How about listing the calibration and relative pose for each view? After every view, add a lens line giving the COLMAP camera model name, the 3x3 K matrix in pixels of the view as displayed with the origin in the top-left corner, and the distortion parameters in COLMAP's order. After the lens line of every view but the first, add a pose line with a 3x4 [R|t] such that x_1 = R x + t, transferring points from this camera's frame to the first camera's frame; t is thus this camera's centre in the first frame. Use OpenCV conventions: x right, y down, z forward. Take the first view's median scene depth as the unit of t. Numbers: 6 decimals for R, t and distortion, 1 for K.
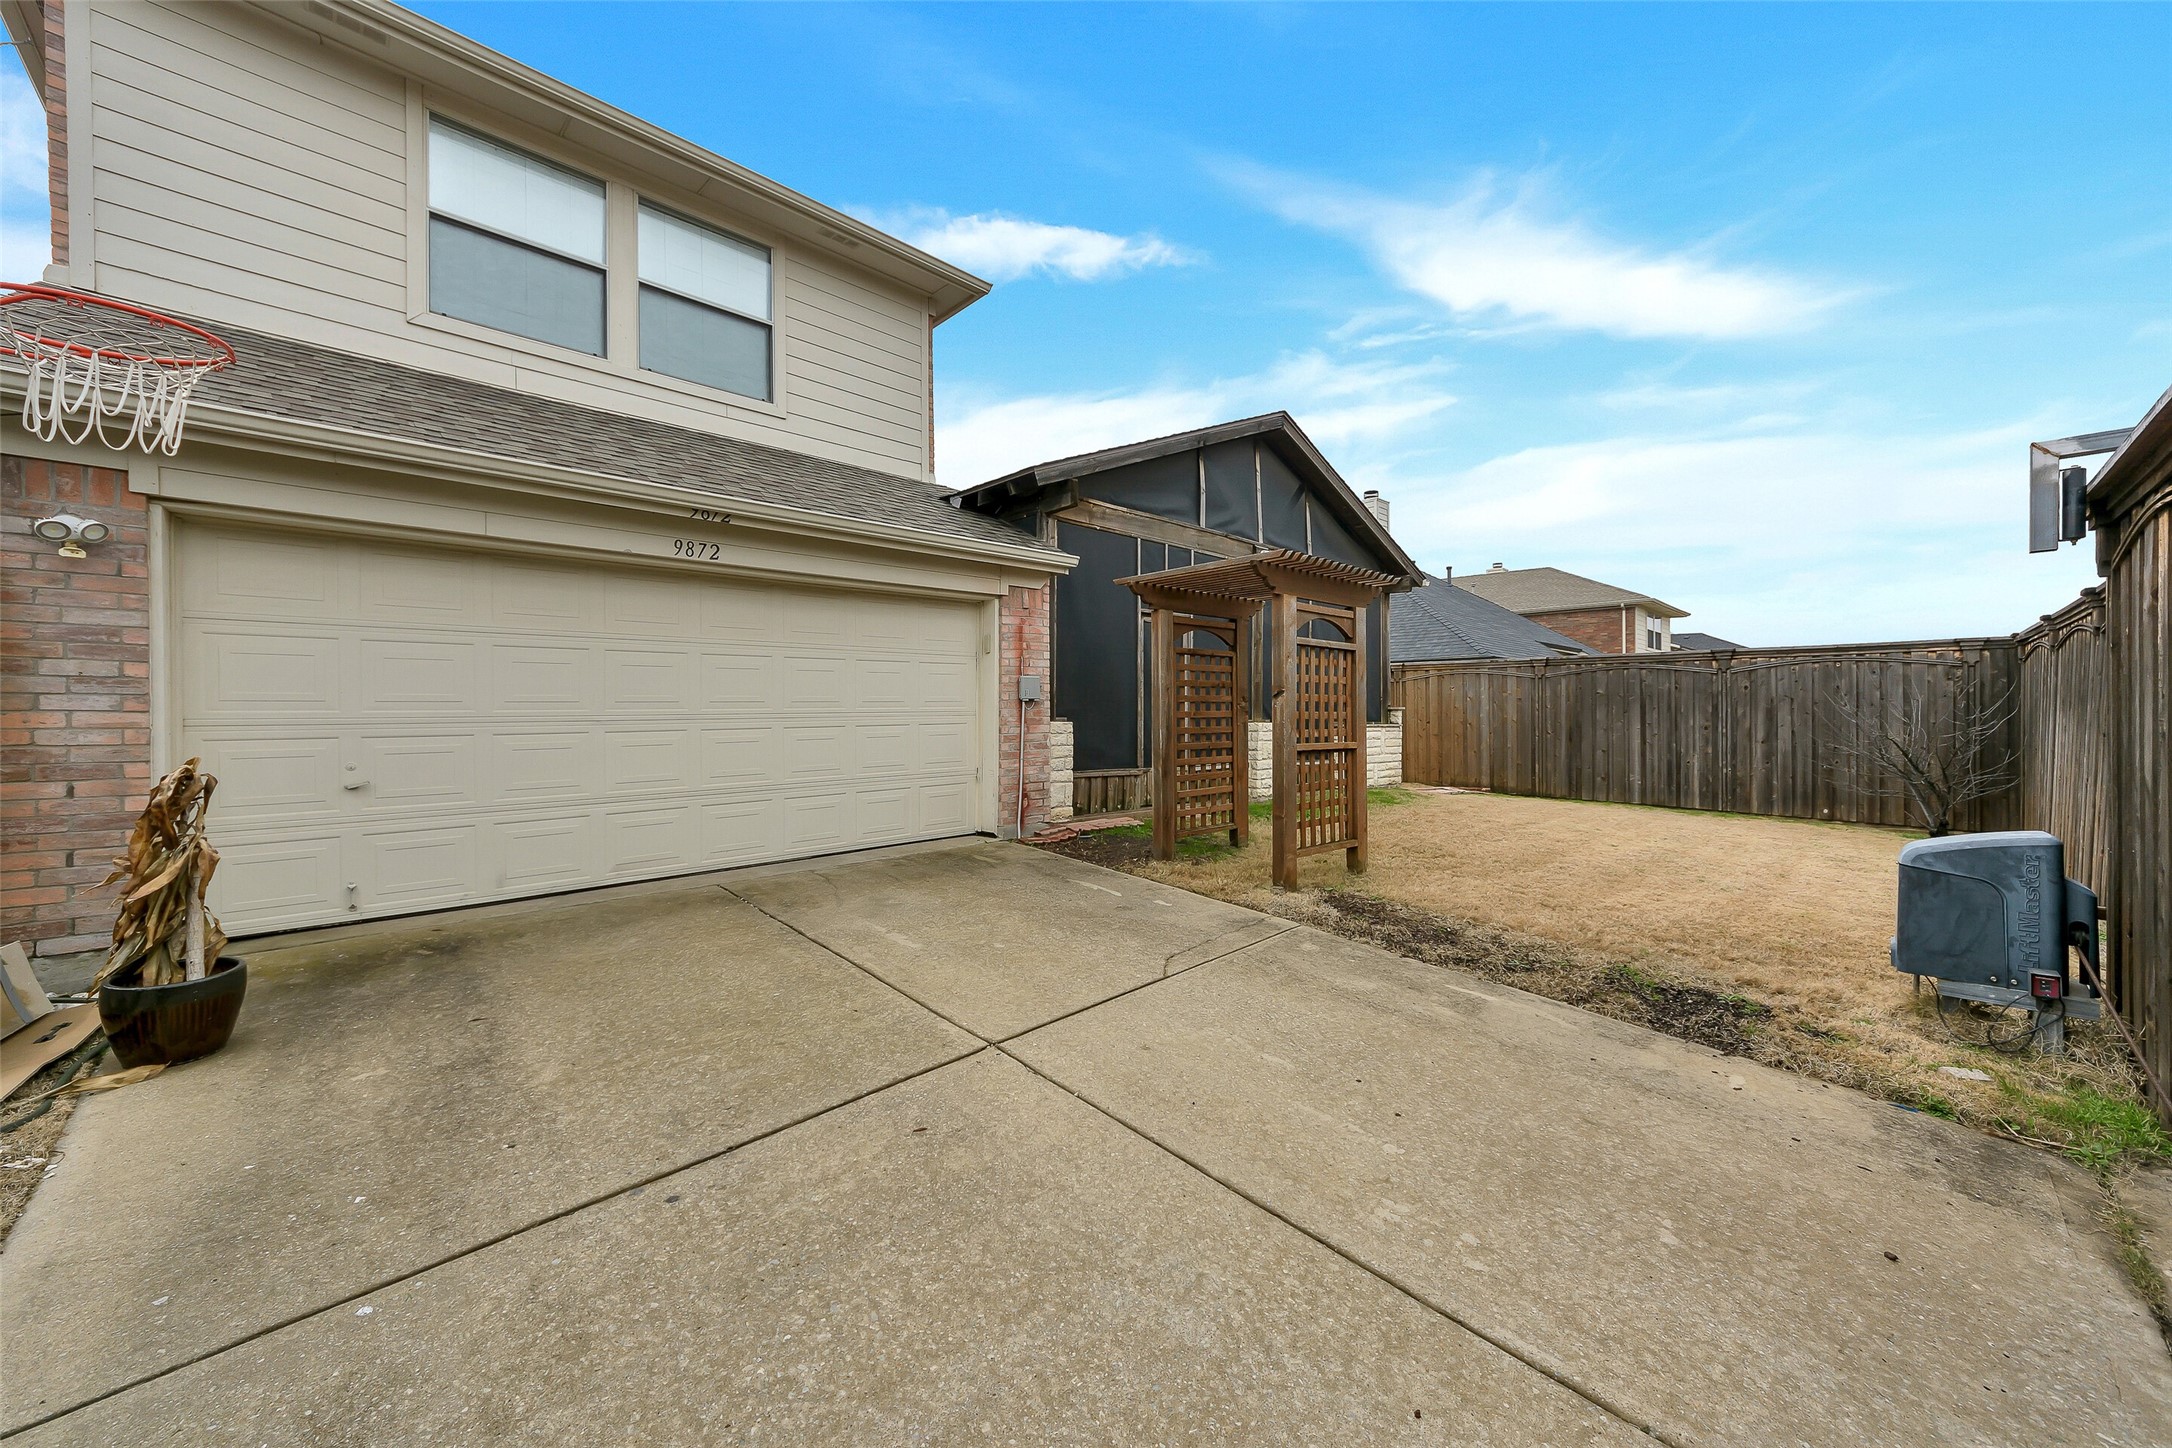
lens RADIAL K [[759.0, 0, 1080.8], [0, 759.0, 704.9], [0, 0, 1]] dist [0.009574, 0.000062]
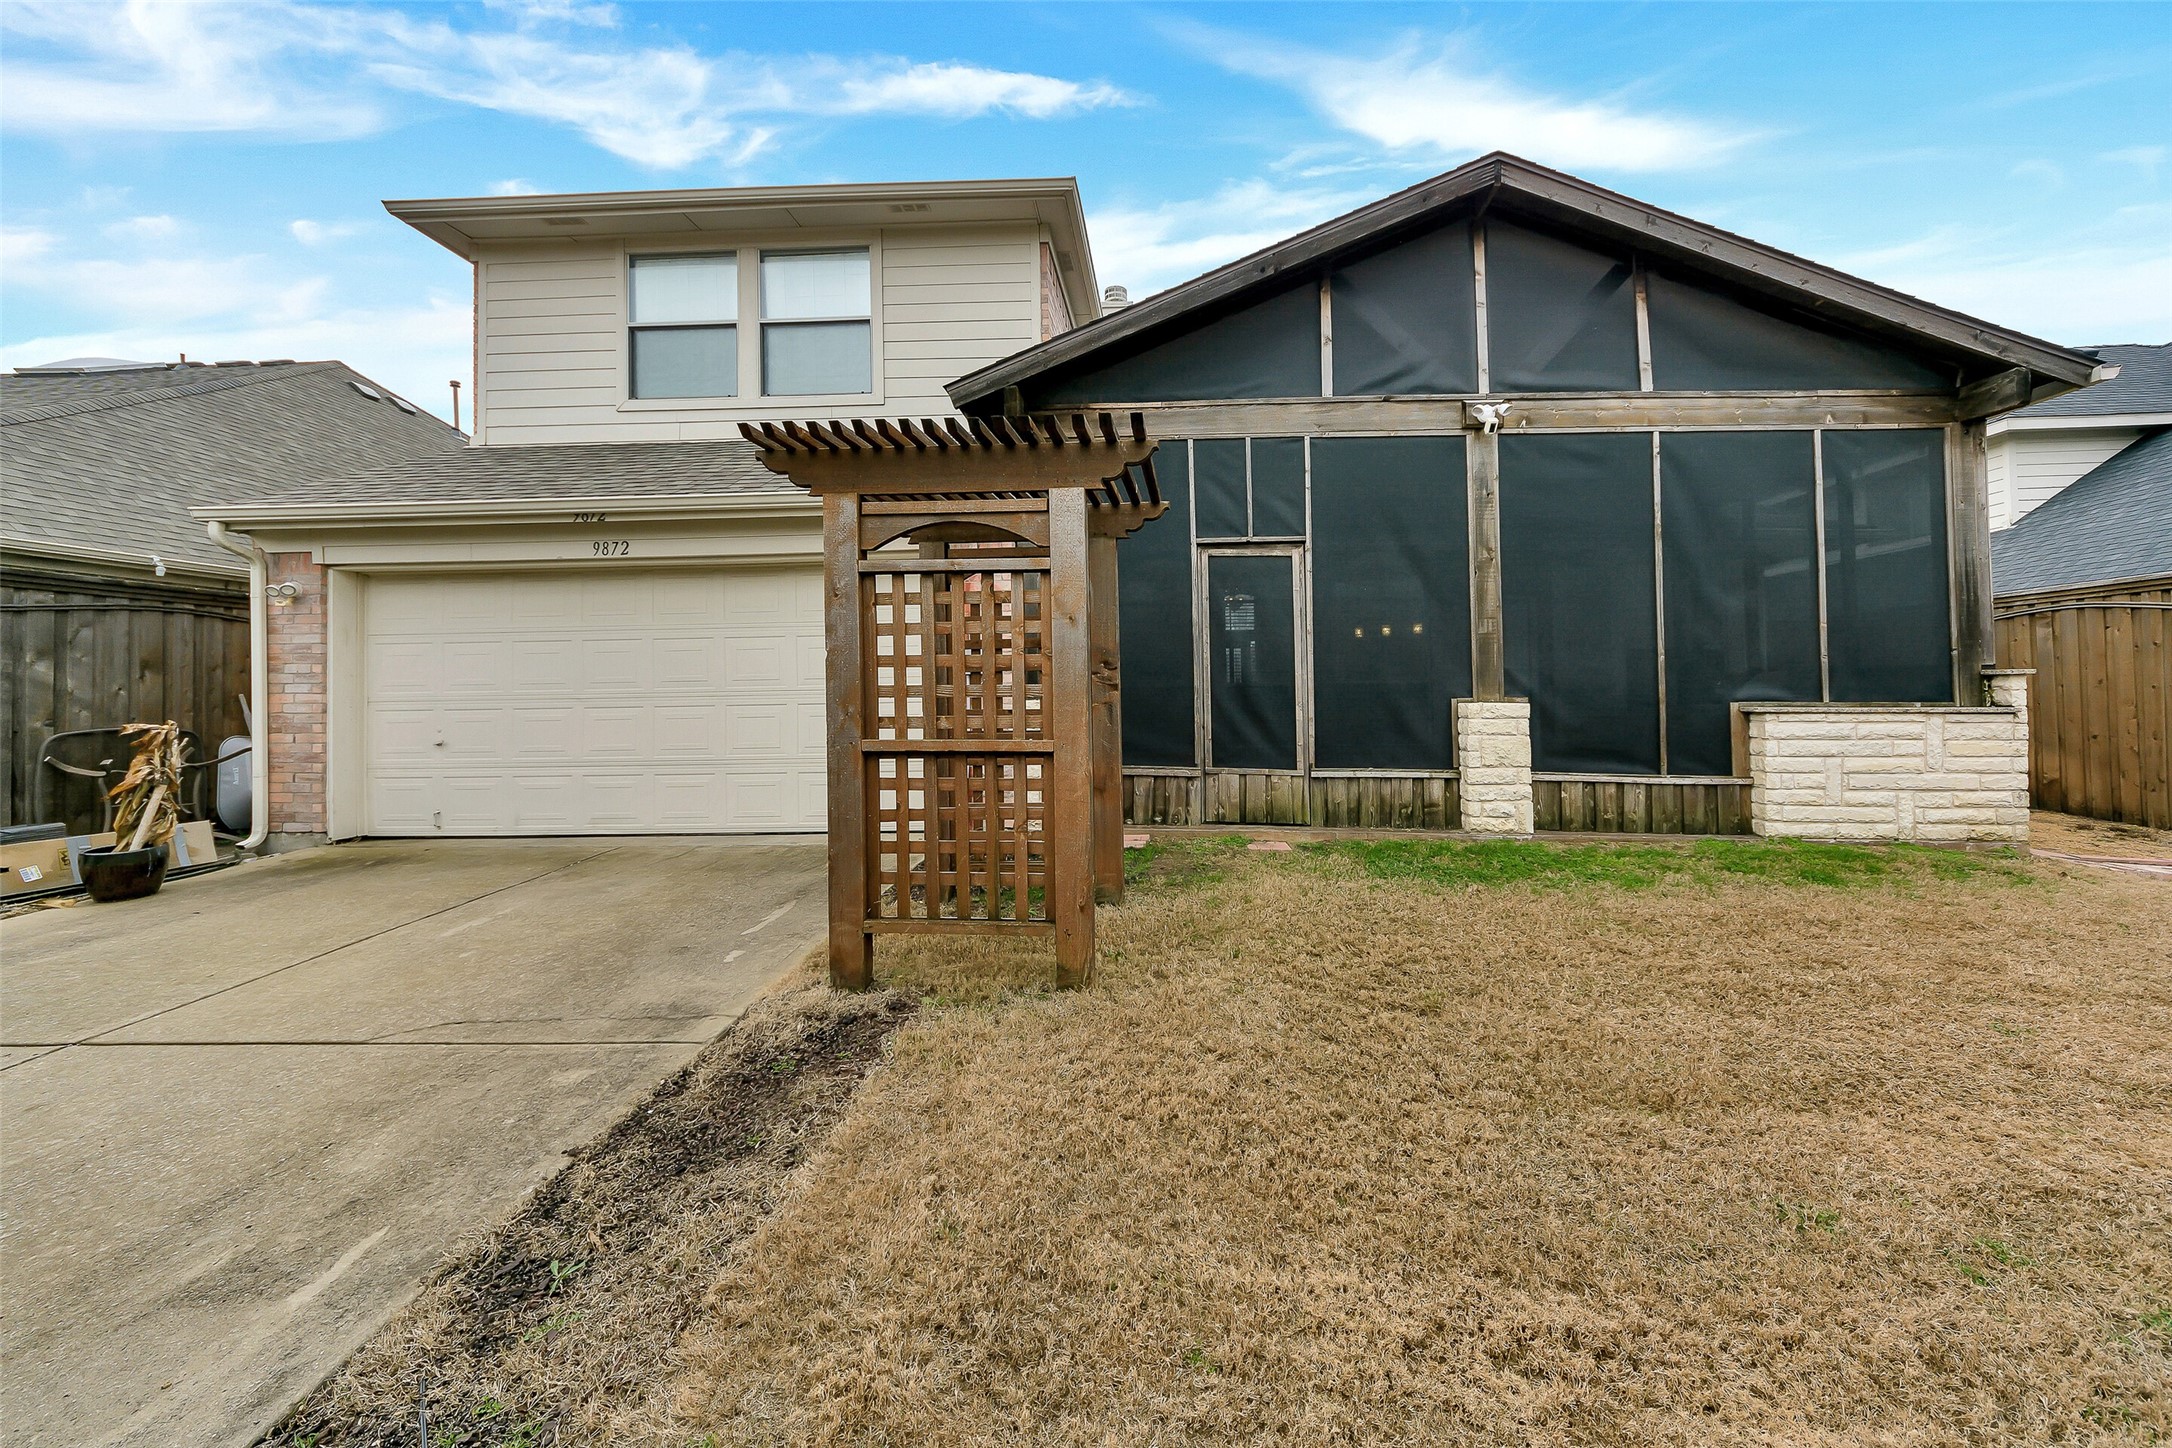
lens RADIAL K [[780.4, 0, 1082.8], [0, 780.4, 675.7], [0, 0, 1]] dist [0.013325, -0.006987]
pose [[0.710025, -0.019985, -0.703893, 0.705496], [0.014184, 0.999800, -0.014078, 0.010880], [0.704033, 0.000012, 0.710167, 0.575472]]
